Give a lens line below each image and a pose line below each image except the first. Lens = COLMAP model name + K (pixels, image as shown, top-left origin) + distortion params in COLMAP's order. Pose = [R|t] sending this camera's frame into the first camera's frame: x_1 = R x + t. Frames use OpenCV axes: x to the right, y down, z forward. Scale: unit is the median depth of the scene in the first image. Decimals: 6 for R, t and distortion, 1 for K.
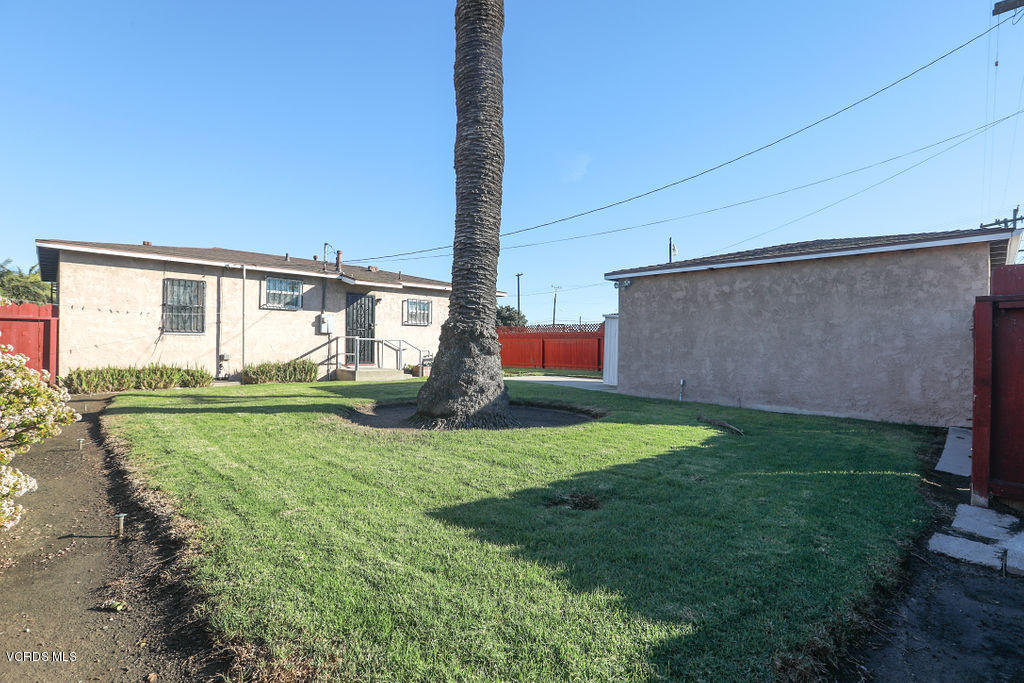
lens RADIAL K [[472.3, 0, 510.5], [0, 472.3, 343.1], [0, 0, 1]] dist [-0.046983, 0.012047]
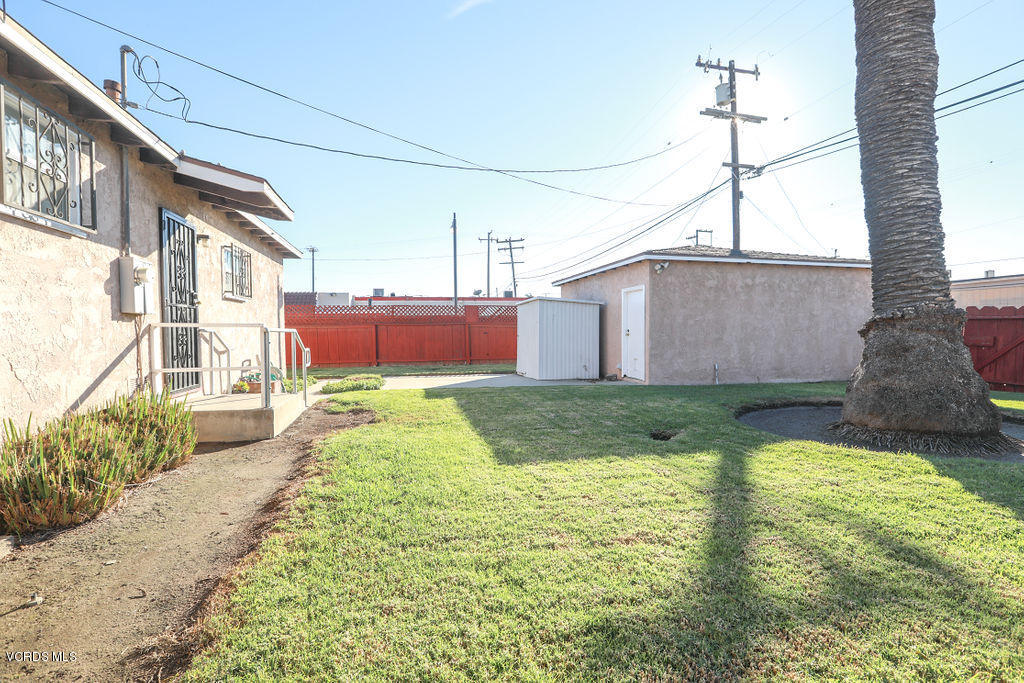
lens RADIAL K [[472.3, 0, 511.3], [0, 472.3, 340.9], [0, 0, 1]] dist [-0.046983, 0.012047]
pose [[0.525315, -0.034199, 0.850220, -0.790701], [0.008886, 0.999358, 0.034707, -0.016177], [-0.850861, -0.010677, 0.525282, 0.865371]]
